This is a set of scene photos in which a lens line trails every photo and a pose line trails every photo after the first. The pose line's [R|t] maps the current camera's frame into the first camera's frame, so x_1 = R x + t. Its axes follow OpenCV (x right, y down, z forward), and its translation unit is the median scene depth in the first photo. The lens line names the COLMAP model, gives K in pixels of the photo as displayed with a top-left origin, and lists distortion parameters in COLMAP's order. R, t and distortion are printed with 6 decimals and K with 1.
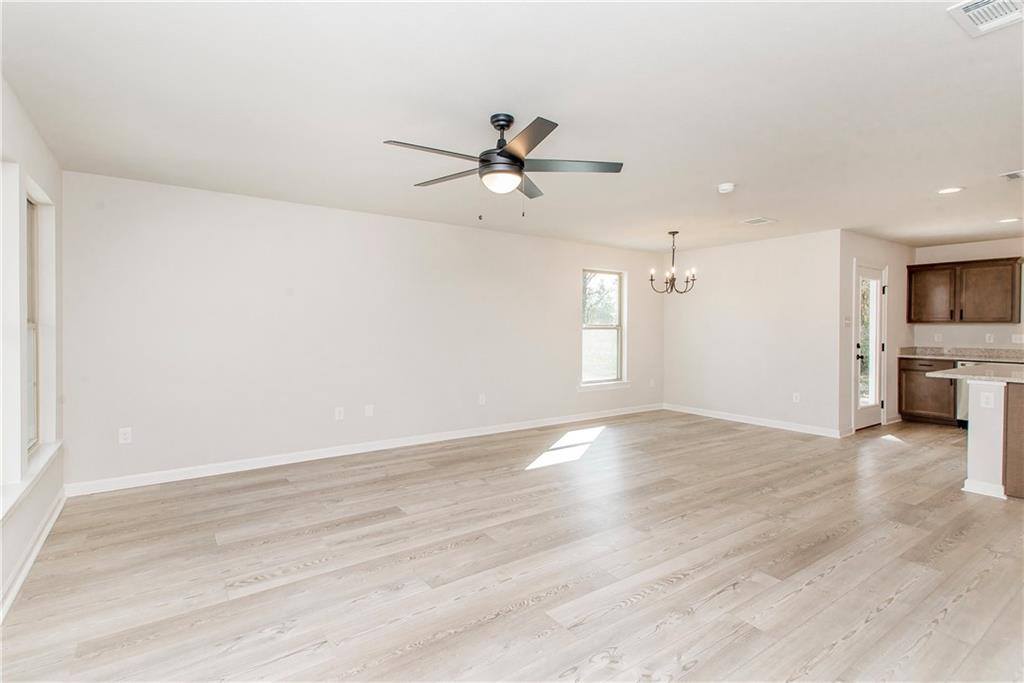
lens RADIAL K [[494.7, 0, 481.5], [0, 494.7, 329.4], [0, 0, 1]] dist [0.015665, -0.008279]
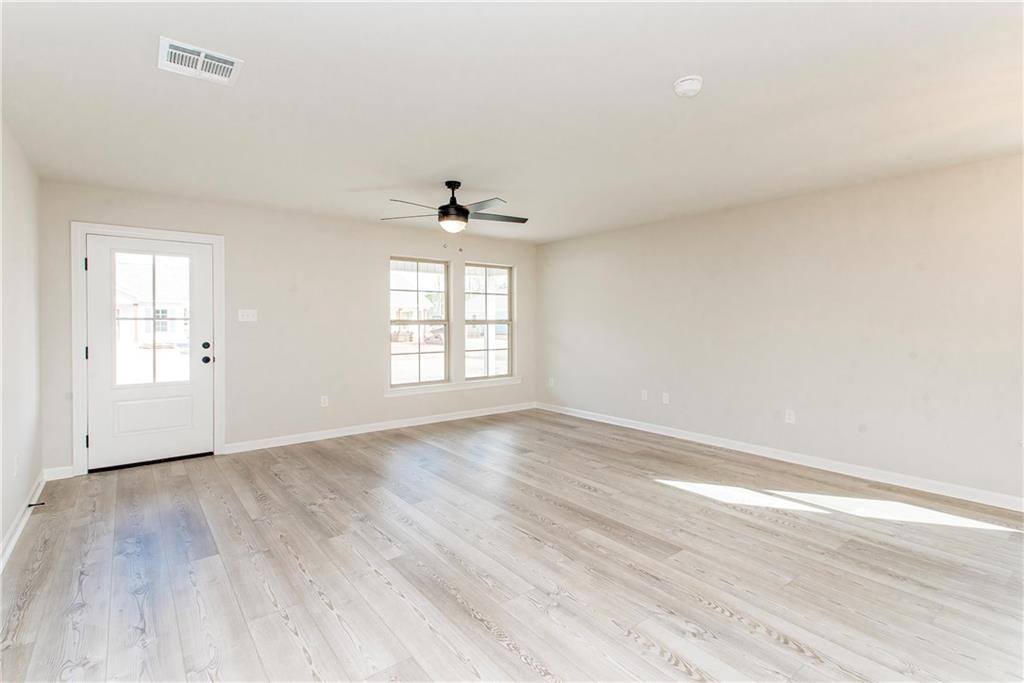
lens RADIAL K [[494.7, 0, 528.4], [0, 494.7, 325.8], [0, 0, 1]] dist [0.015665, -0.008279]
pose [[0.077563, 0.005360, -0.996973, 1.163437], [-0.002735, 0.999983, 0.005164, -0.001568], [0.996984, 0.002327, 0.077576, 0.843073]]
